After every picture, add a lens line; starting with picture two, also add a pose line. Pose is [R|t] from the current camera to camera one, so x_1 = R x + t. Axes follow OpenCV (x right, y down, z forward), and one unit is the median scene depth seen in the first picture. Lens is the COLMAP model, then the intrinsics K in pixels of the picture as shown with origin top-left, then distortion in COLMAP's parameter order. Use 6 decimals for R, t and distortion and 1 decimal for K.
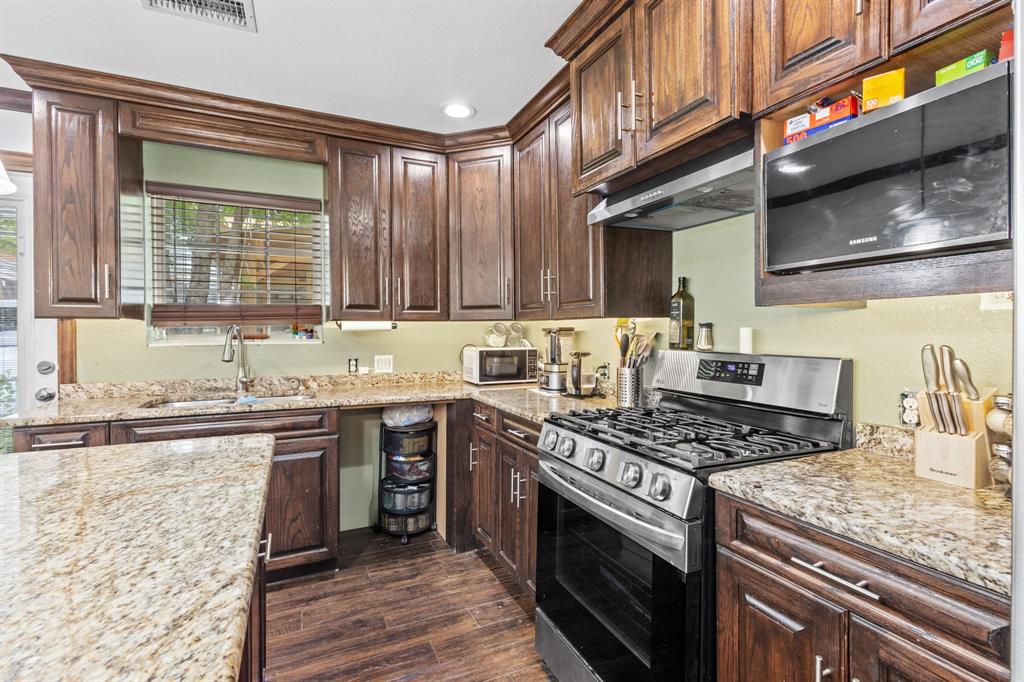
lens RADIAL K [[468.8, 0, 512.6], [0, 468.8, 336.8], [0, 0, 1]] dist [0.010687, -0.002471]
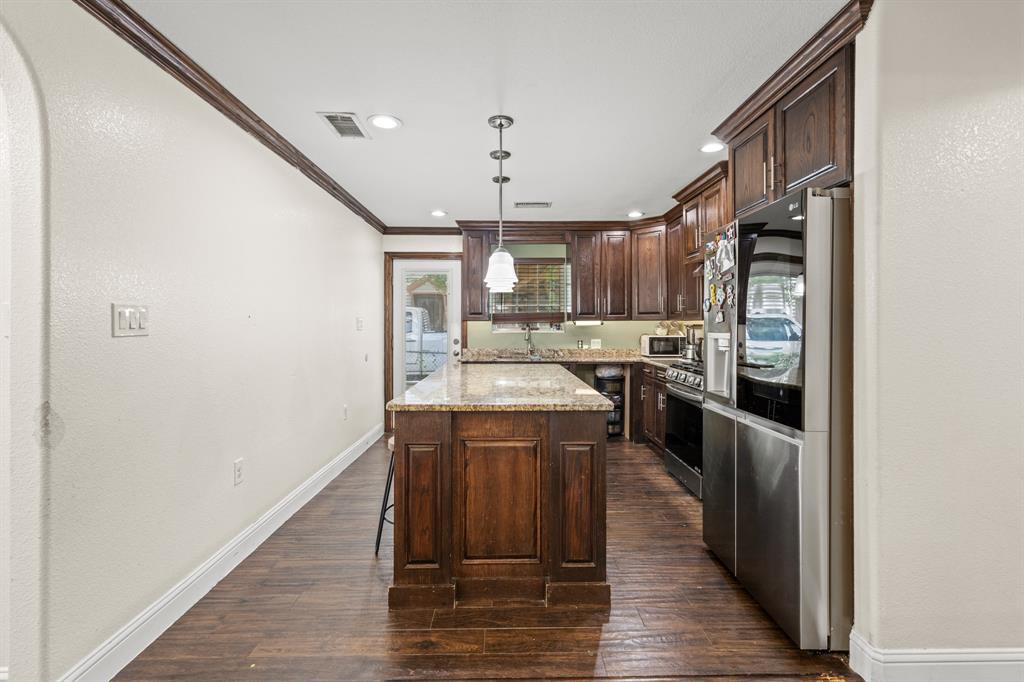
lens RADIAL K [[468.8, 0, 523.8], [0, 468.8, 327.5], [0, 0, 1]] dist [0.010687, -0.002471]
pose [[0.921460, 0.004073, -0.388451, 0.208374], [-0.005812, 0.999978, -0.003300, 0.001898], [0.388429, 0.005298, 0.921463, -0.943038]]
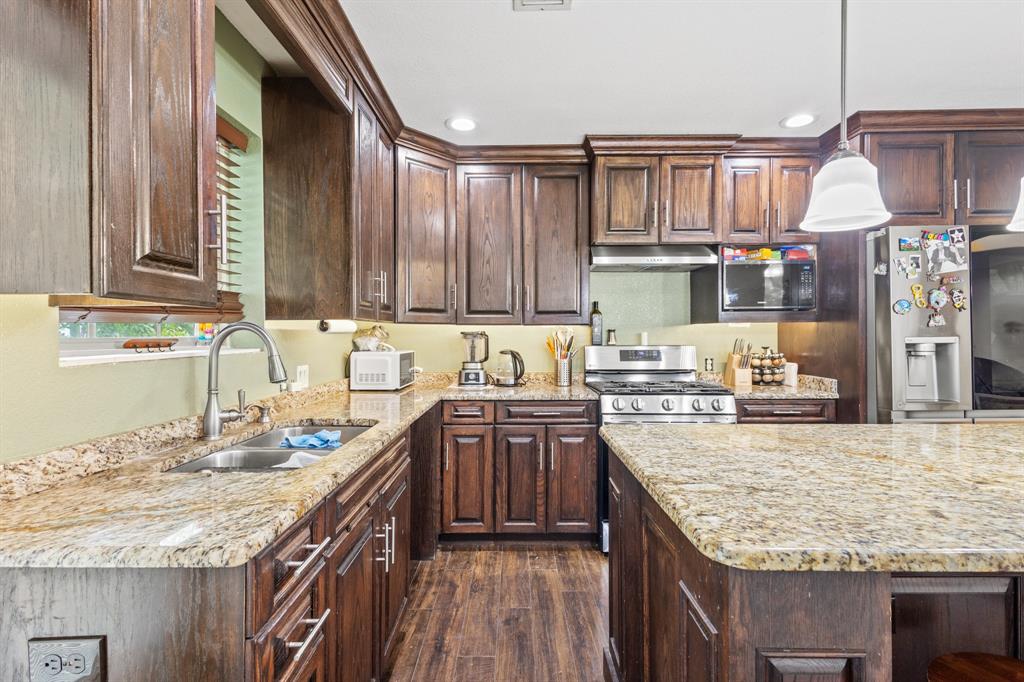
lens RADIAL K [[468.8, 0, 510.8], [0, 468.8, 336.7], [0, 0, 1]] dist [0.010687, -0.002471]
pose [[0.431355, -0.001219, 0.902182, -0.969465], [0.013435, 0.999897, -0.005073, 0.000666], [-0.902082, 0.014309, 0.431327, 0.434810]]
